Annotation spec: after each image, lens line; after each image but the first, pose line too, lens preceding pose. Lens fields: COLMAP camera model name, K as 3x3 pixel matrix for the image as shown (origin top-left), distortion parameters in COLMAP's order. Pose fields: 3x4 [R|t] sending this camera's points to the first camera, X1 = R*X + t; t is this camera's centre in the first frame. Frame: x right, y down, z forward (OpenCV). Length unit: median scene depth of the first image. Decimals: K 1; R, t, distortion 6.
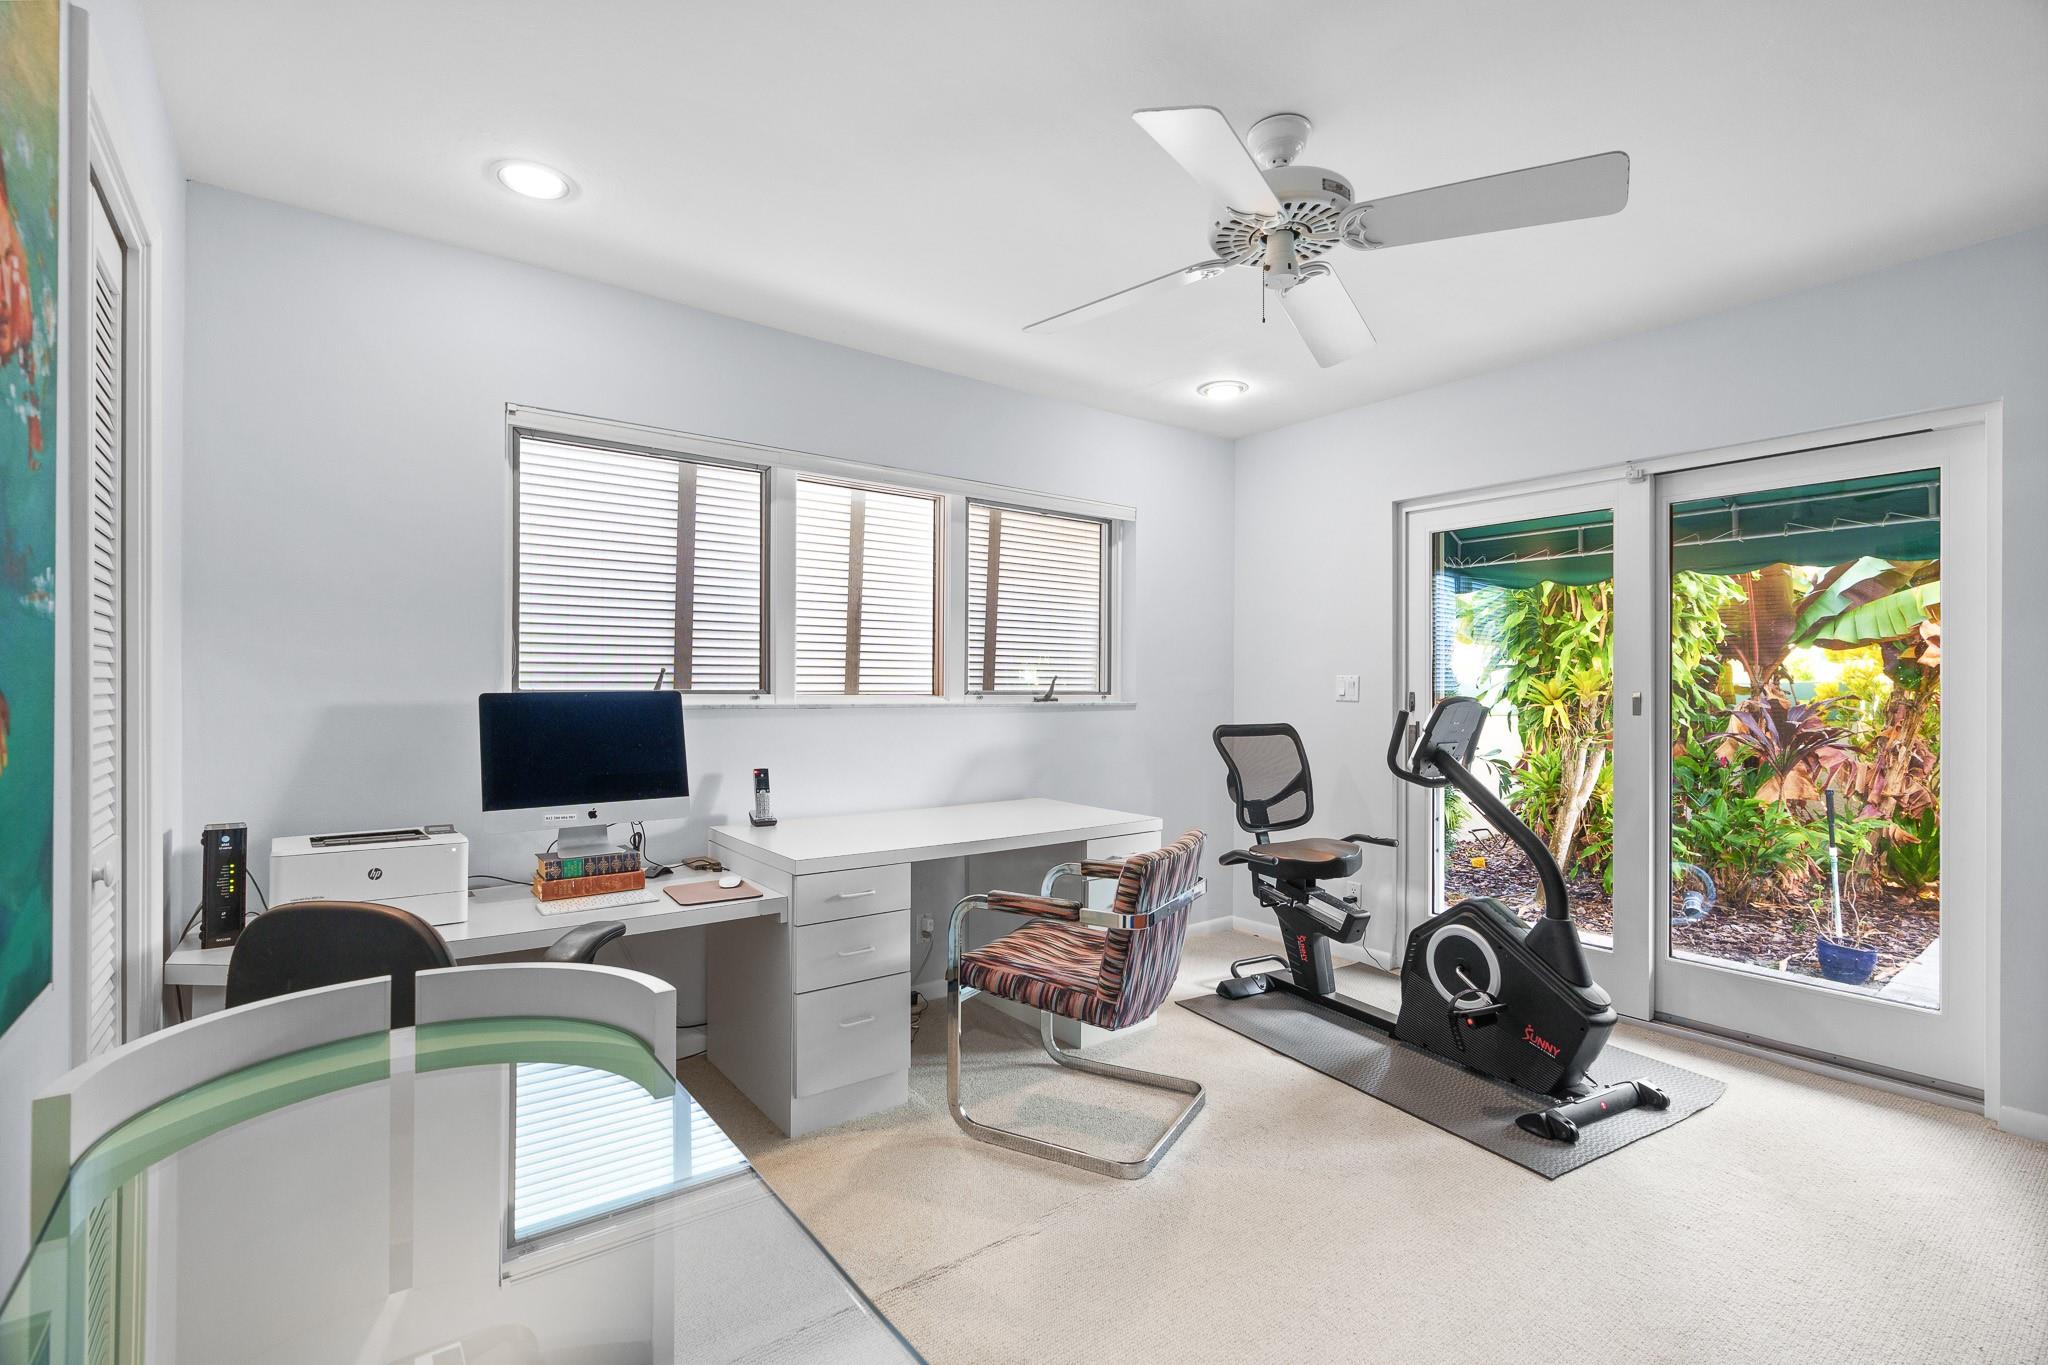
lens RADIAL K [[923.1, 0, 1033.1], [0, 923.1, 682.1], [0, 0, 1]] dist [-0.005757, 0.001525]
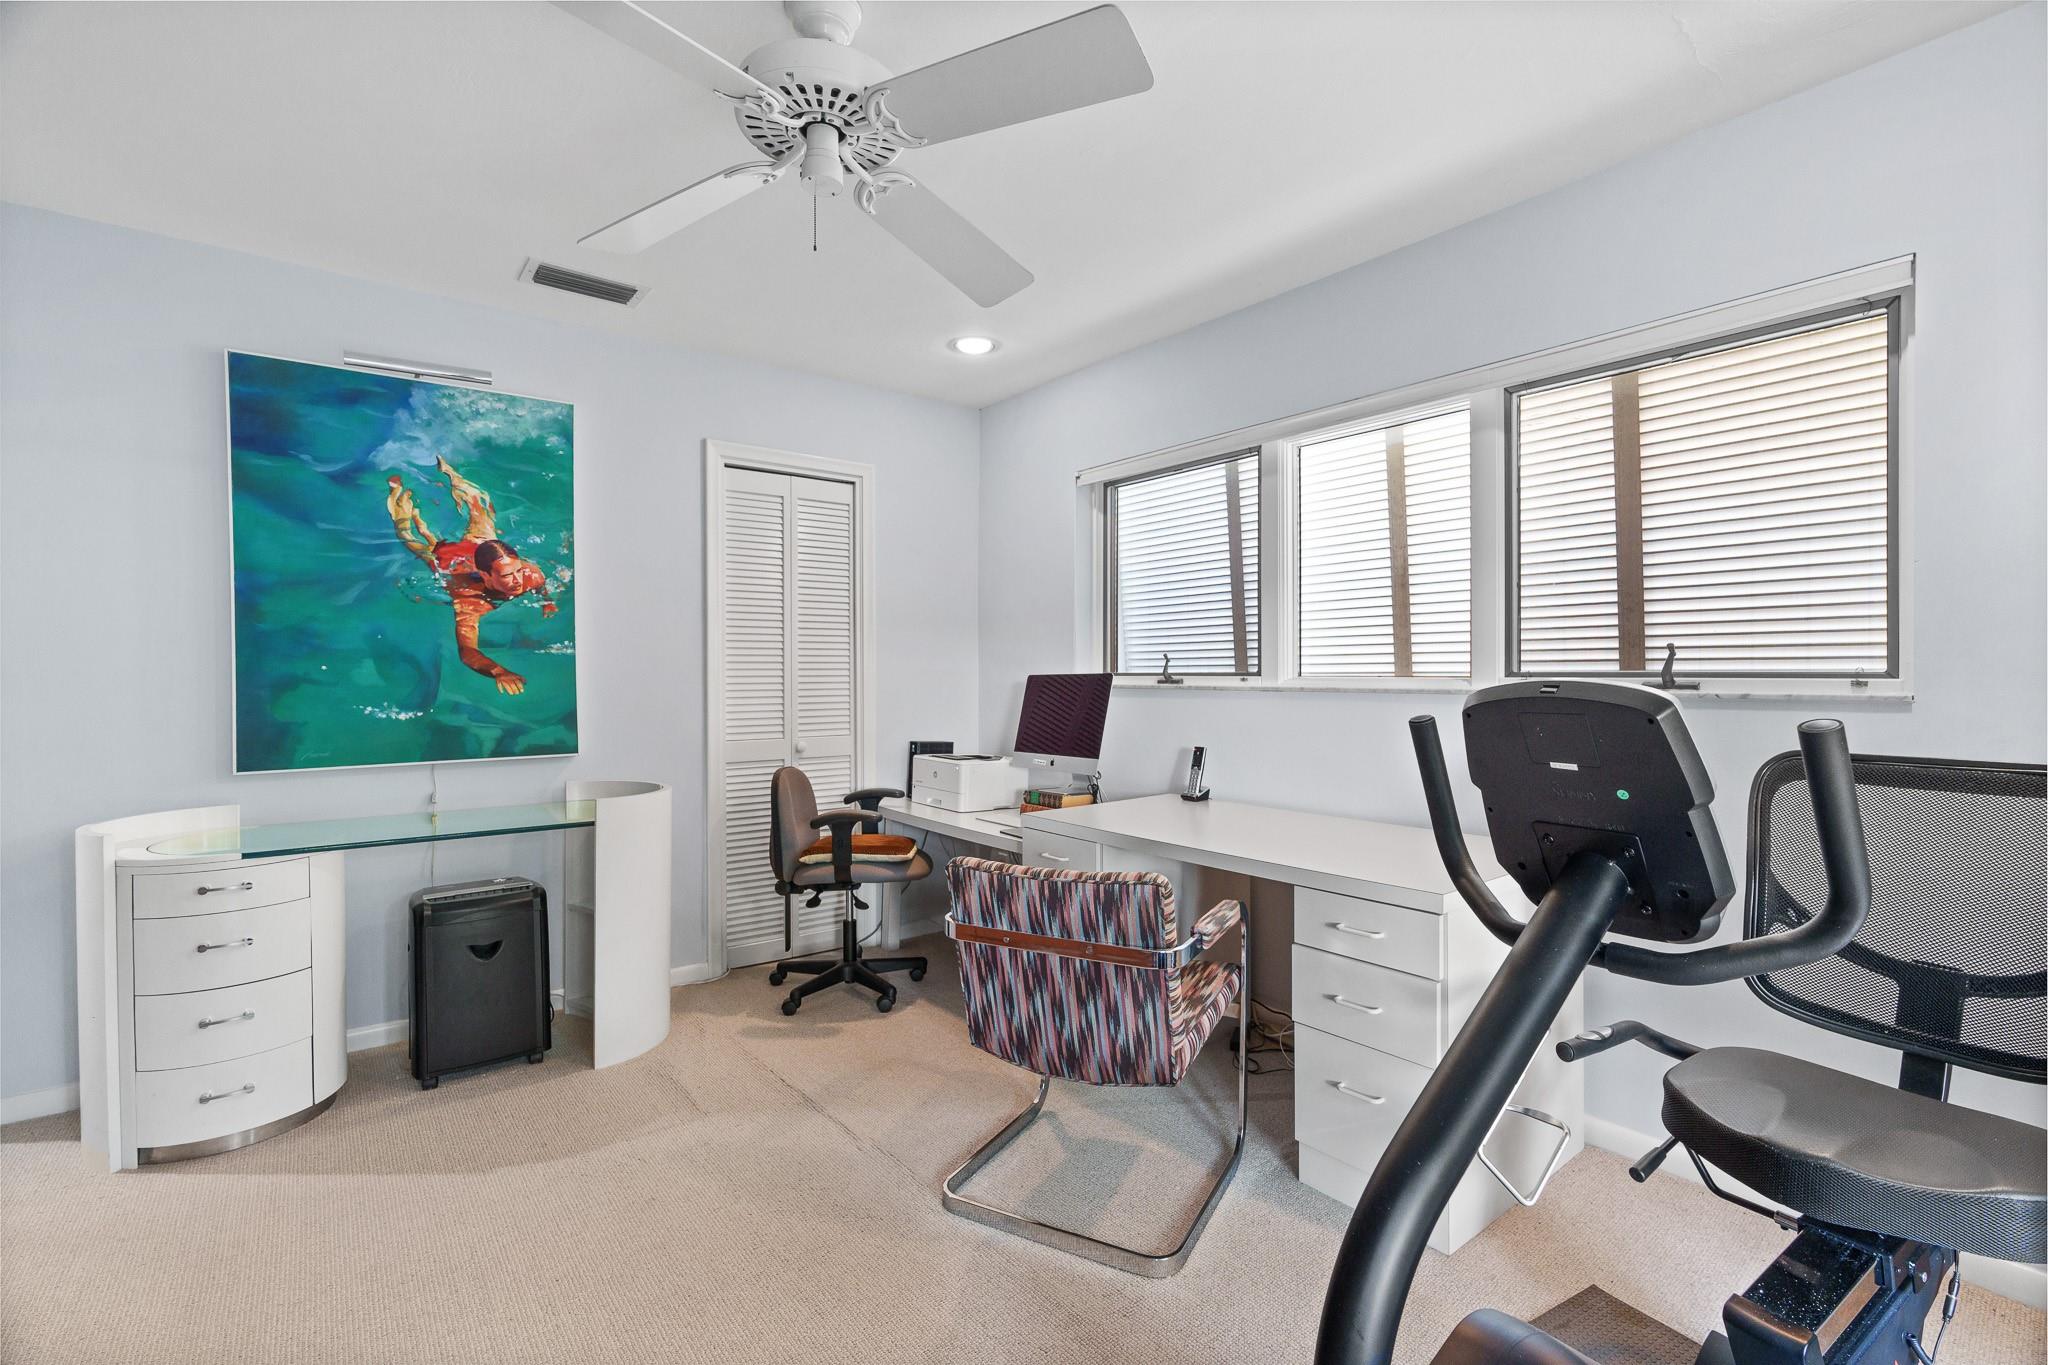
lens RADIAL K [[923.1, 0, 1034.2], [0, 923.1, 683.2], [0, 0, 1]] dist [-0.005757, 0.001525]
pose [[0.012124, 0.007071, -0.999902, 0.628698], [0.009433, 0.999930, 0.007185, 0.010187], [0.999882, -0.009519, 0.012057, 0.667113]]
